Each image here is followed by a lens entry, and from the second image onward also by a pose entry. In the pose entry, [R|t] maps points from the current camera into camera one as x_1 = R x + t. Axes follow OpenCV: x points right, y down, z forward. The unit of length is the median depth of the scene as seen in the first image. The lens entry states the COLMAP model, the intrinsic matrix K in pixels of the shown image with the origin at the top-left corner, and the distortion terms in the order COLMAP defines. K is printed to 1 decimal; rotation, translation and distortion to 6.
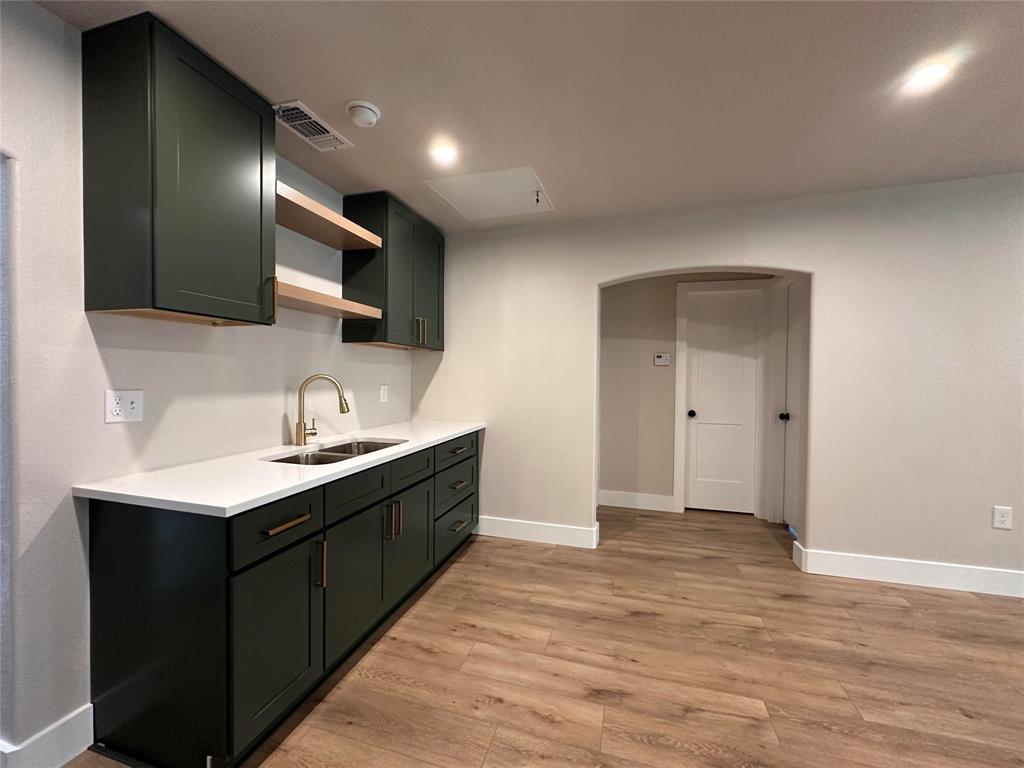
lens RADIAL K [[408.2, 0, 512.0], [0, 408.2, 384.0], [0, 0, 1]] dist [-0.001189, -0.000122]
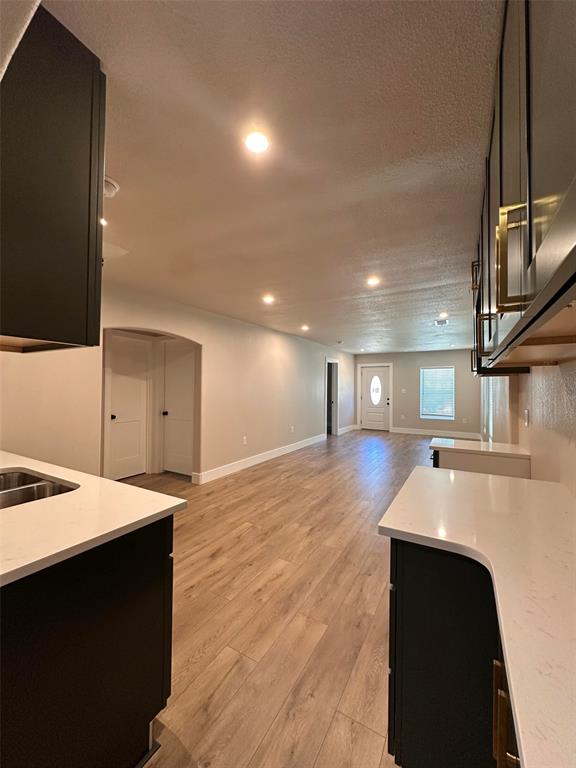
lens RADIAL K [[310.8, 0, 288.0], [0, 310.8, 384.0], [0, 0, 1]] dist [-0.000451, 0.000008]
pose [[0.226777, 0.007422, 0.973918, -0.801089], [0.014411, 0.999836, -0.010975, -0.039751], [-0.973840, 0.016524, 0.226633, 0.192111]]
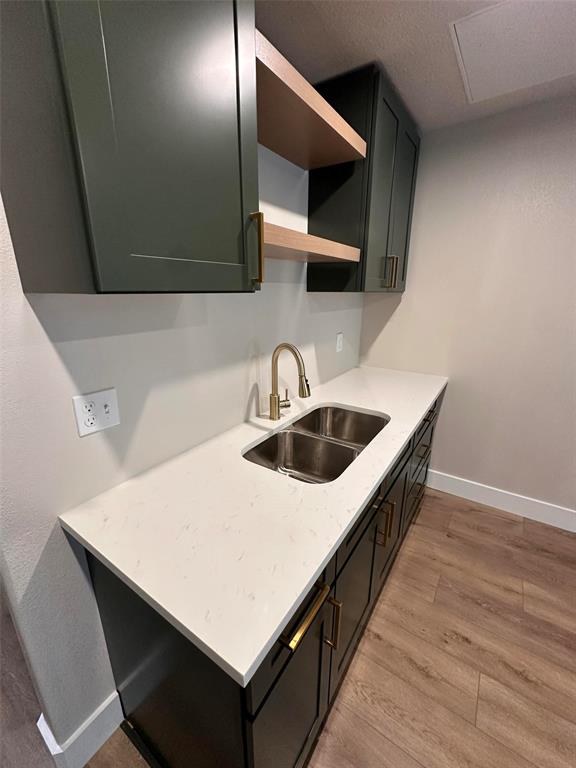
lens RADIAL K [[318.1, 0, 288.0], [0, 318.1, 384.0], [0, 0, 1]] dist [-0.001427, -0.000105]
pose [[0.953773, 0.077528, -0.290355, -0.258704], [0.001288, 0.965089, 0.261920, -0.094890], [0.300525, -0.250186, 0.920376, 0.338767]]
